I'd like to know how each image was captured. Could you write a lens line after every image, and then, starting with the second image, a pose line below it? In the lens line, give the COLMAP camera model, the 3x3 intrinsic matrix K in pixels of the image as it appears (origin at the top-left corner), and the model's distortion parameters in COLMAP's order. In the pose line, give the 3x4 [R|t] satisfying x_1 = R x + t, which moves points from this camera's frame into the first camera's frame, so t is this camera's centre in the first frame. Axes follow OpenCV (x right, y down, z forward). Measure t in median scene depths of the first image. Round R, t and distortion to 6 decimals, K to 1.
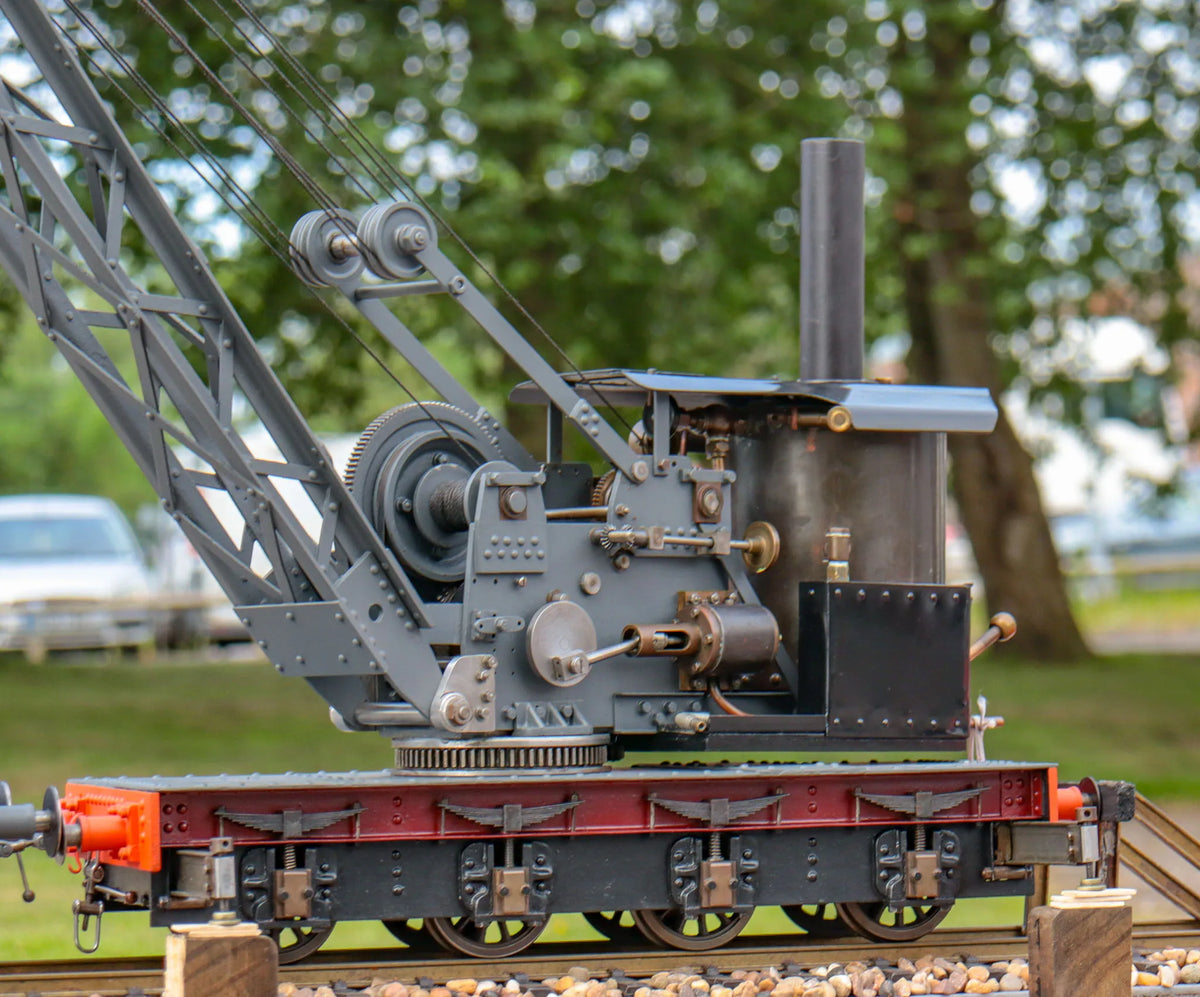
lens RADIAL K [[4609.9, 0, 600.7], [0, 4609.9, 461.8], [0, 0, 1]] dist [0.046017, 1.480017]
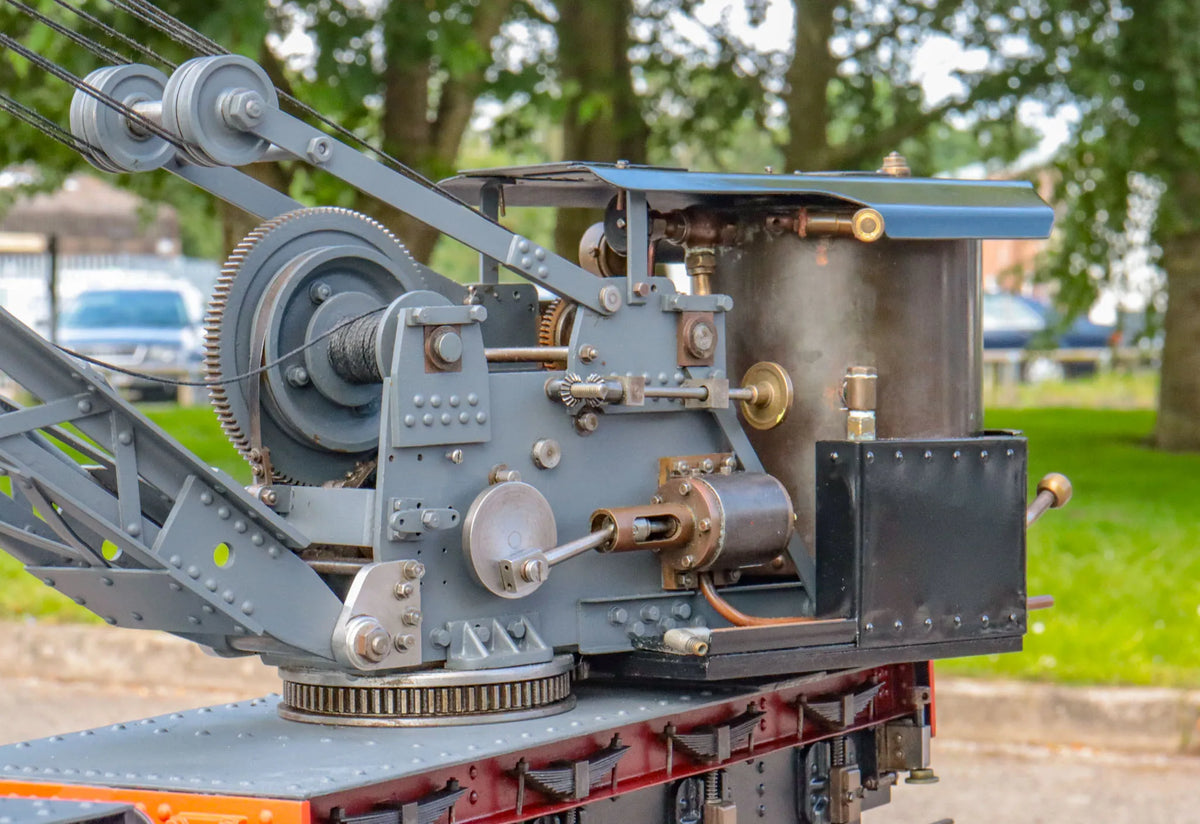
lens RADIAL K [[3272.5, 0, 600.0], [0, 3272.5, 412.0], [0, 0, 1]] dist [0.098944, -0.050745]
pose [[0.998642, -0.008612, 0.051373, -0.020401], [0.005282, 0.997897, 0.064604, -0.013935], [-0.051821, -0.064245, 0.996588, 0.474034]]
